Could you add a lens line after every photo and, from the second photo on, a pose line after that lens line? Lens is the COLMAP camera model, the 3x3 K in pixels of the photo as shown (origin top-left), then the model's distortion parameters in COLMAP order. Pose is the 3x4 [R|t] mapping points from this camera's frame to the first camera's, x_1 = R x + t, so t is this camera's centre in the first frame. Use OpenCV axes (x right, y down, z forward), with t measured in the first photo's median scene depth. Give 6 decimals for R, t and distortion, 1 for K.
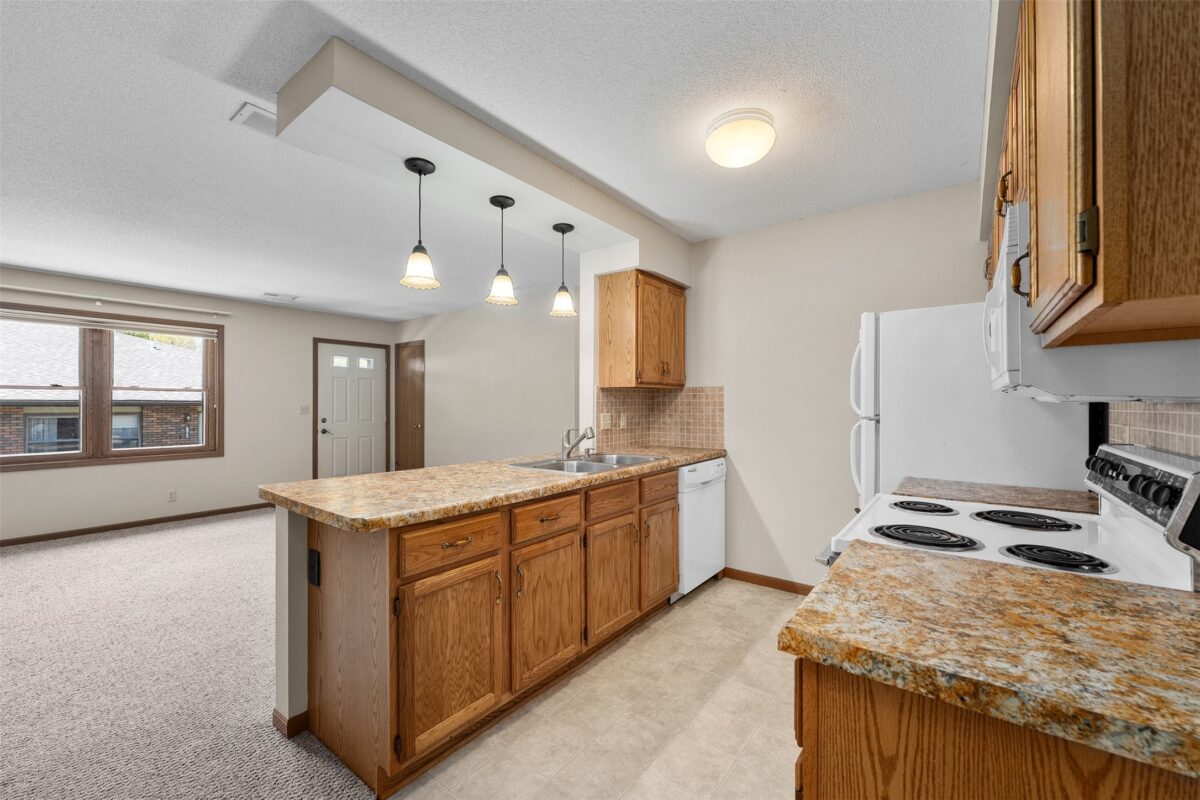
lens RADIAL K [[479.7, 0, 600.4], [0, 479.7, 405.2], [0, 0, 1]] dist [-0.000171, -0.000577]
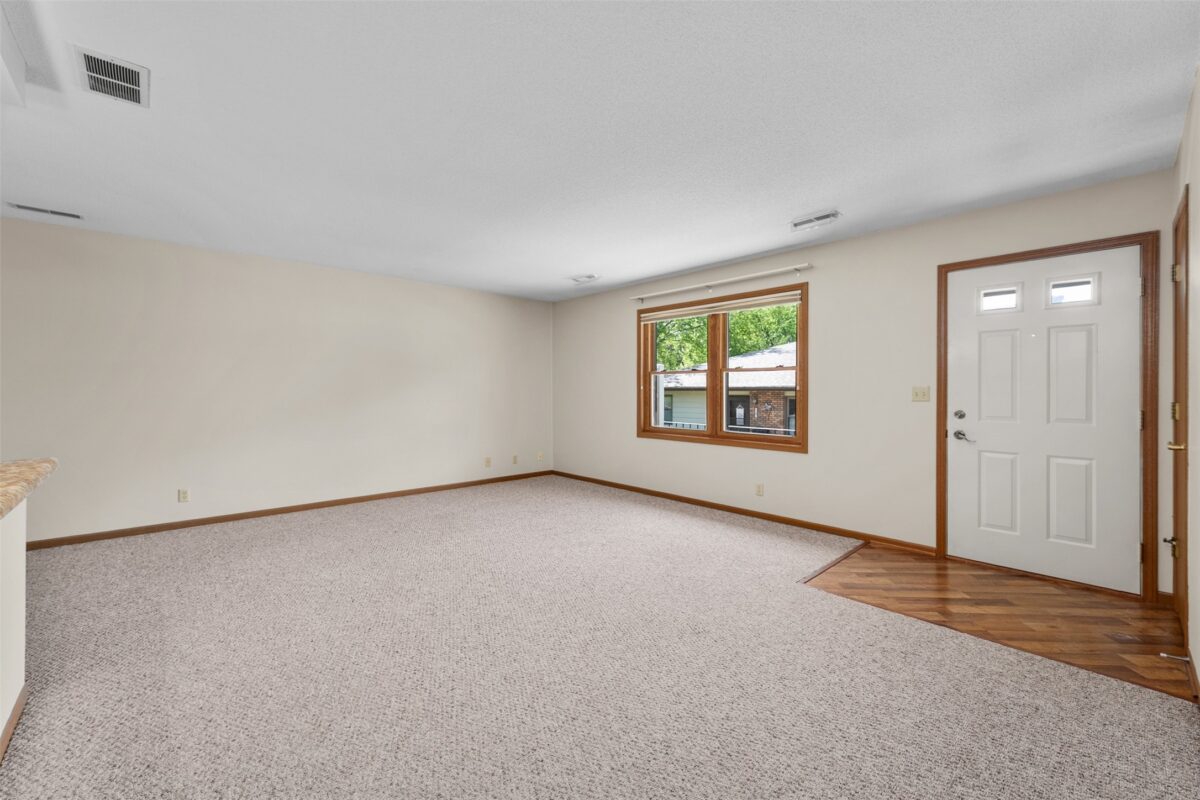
lens RADIAL K [[479.7, 0, 591.9], [0, 479.7, 389.6], [0, 0, 1]] dist [-0.000171, -0.000577]
pose [[-0.181530, -0.001400, -0.983384, 0.050803], [-0.002505, 0.999996, -0.000962, 0.011098], [0.983382, 0.002288, -0.181533, 1.336173]]
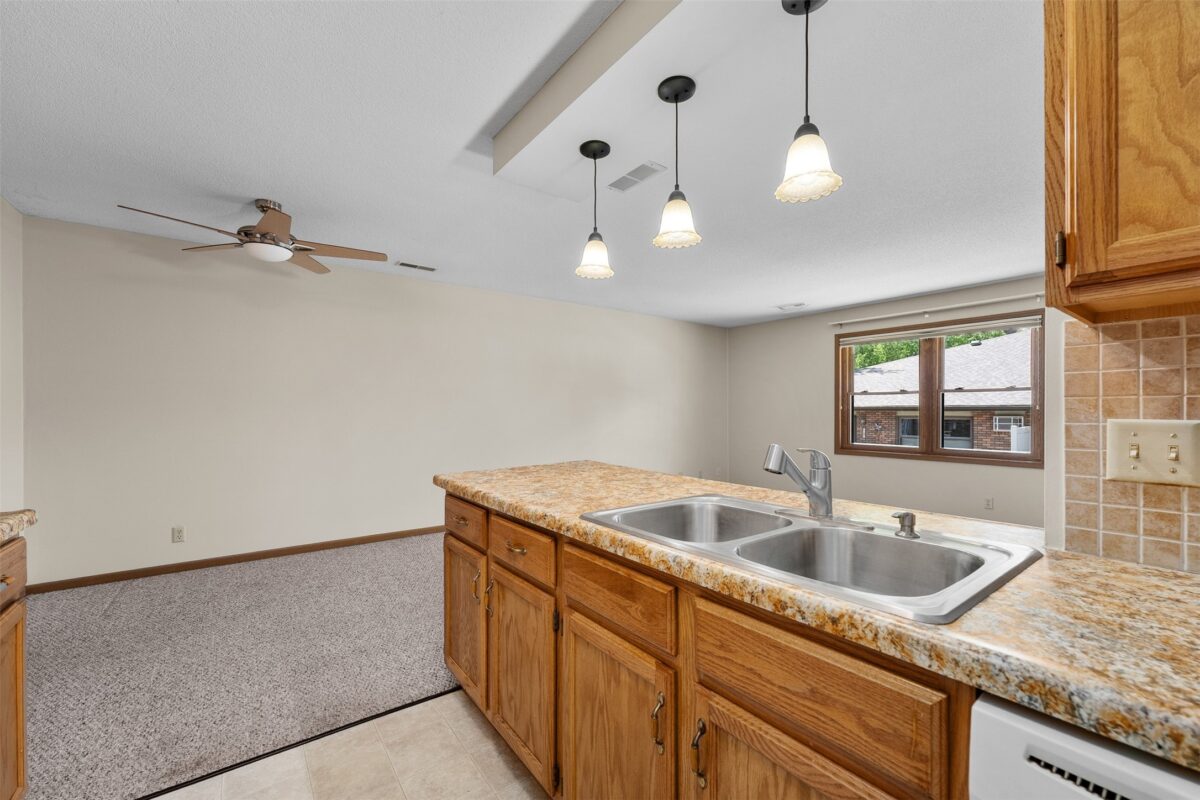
lens RADIAL K [[479.7, 0, 594.7], [0, 479.7, 412.1], [0, 0, 1]] dist [-0.000171, -0.000577]
pose [[-0.280694, 0.002540, -0.959794, 0.350878], [-0.000810, 0.999996, 0.002883, 0.014198], [0.959797, 0.001587, -0.280690, 0.814733]]
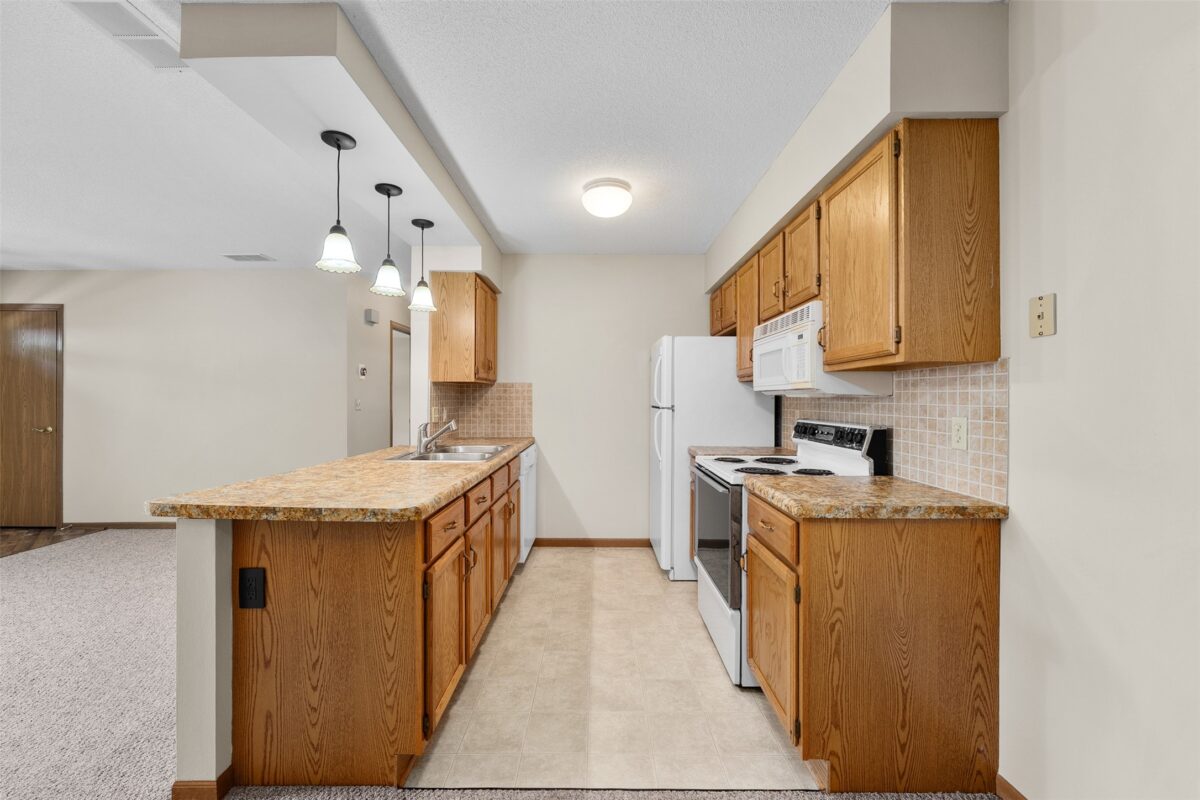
lens RADIAL K [[479.7, 0, 596.7], [0, 479.7, 401.2], [0, 0, 1]] dist [-0.000171, -0.000577]
pose [[0.797836, -0.000616, 0.602875, -0.342949], [-0.000635, 0.999998, 0.001862, 0.002607], [-0.602875, -0.001868, 0.797834, -0.025551]]
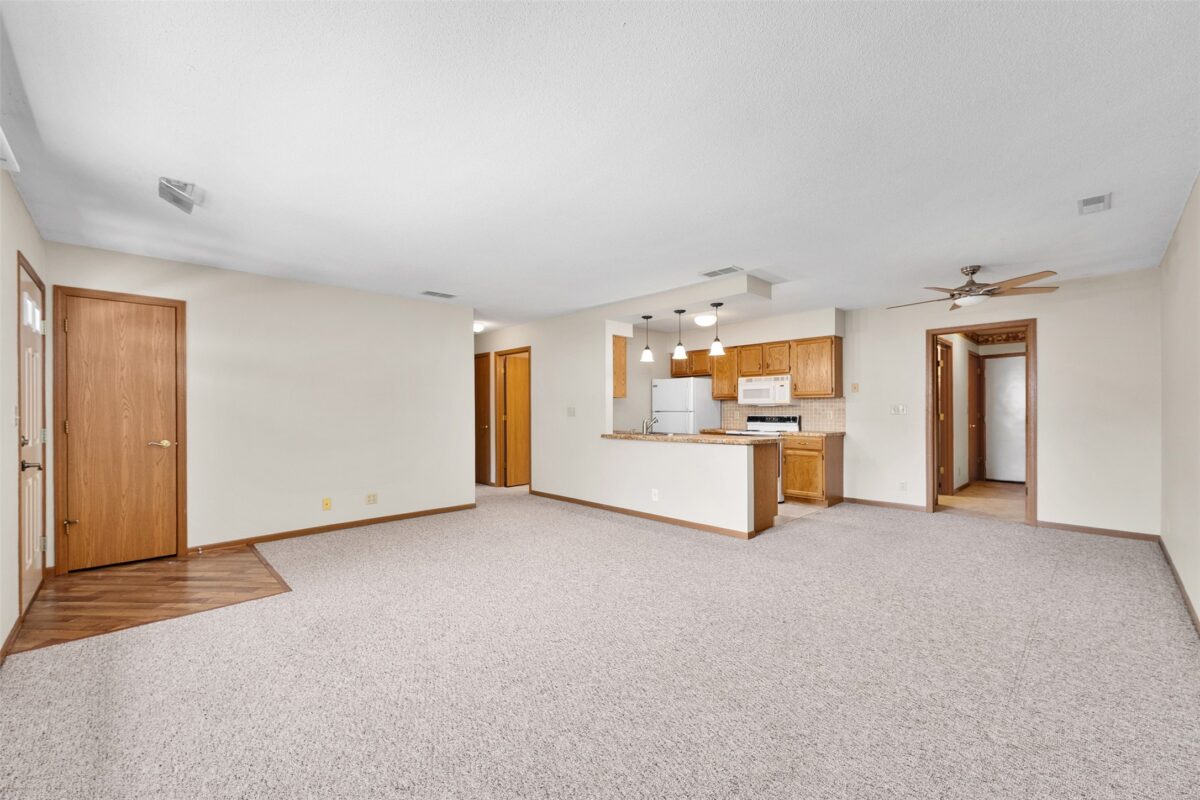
lens RADIAL K [[479.7, 0, 598.1], [0, 479.7, 412.7], [0, 0, 1]] dist [-0.000171, -0.000577]
pose [[0.154113, -0.005384, 0.988039, -1.797069], [0.006263, 0.999970, 0.004473, 0.012448], [-0.988033, 0.005498, 0.154142, 0.782263]]
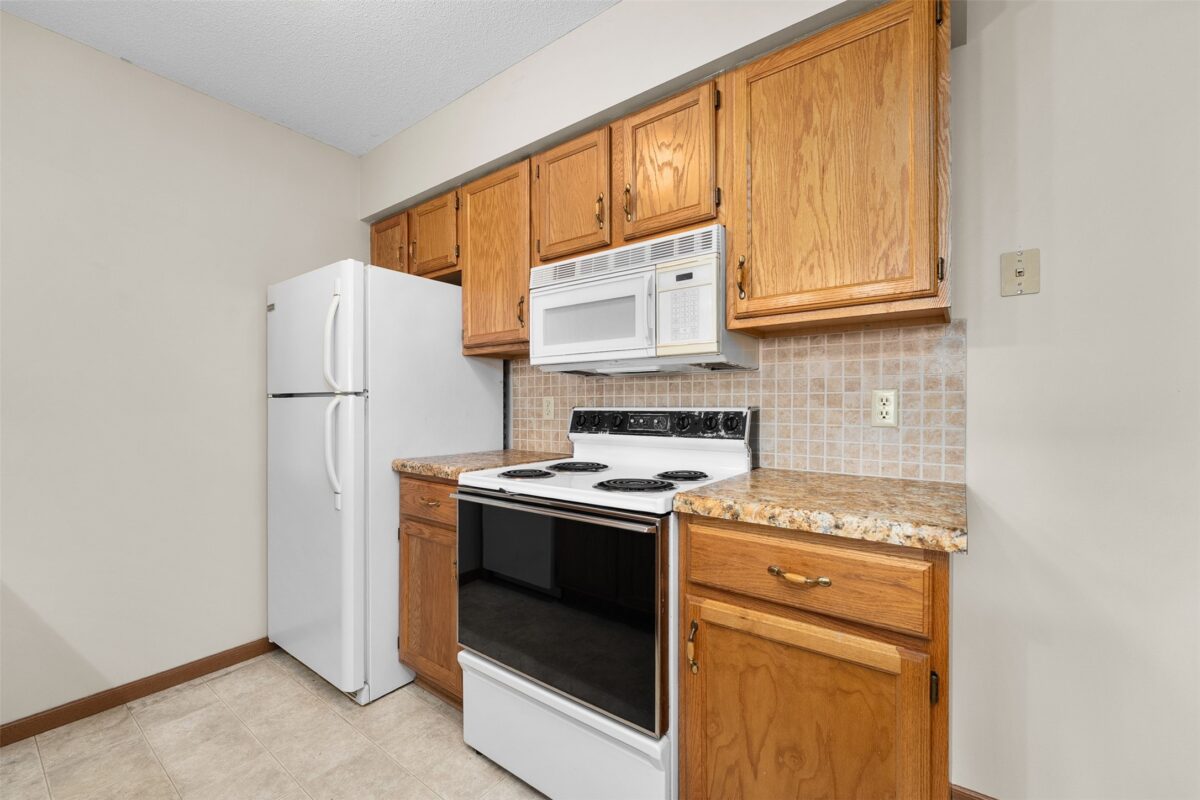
lens RADIAL K [[479.7, 0, 595.7], [0, 479.7, 409.2], [0, 0, 1]] dist [-0.000171, -0.000577]
pose [[-0.003321, -0.008547, 0.999958, -0.163753], [0.004766, 0.999952, 0.008563, 0.033849], [-0.999983, 0.004795, -0.003280, 0.419863]]
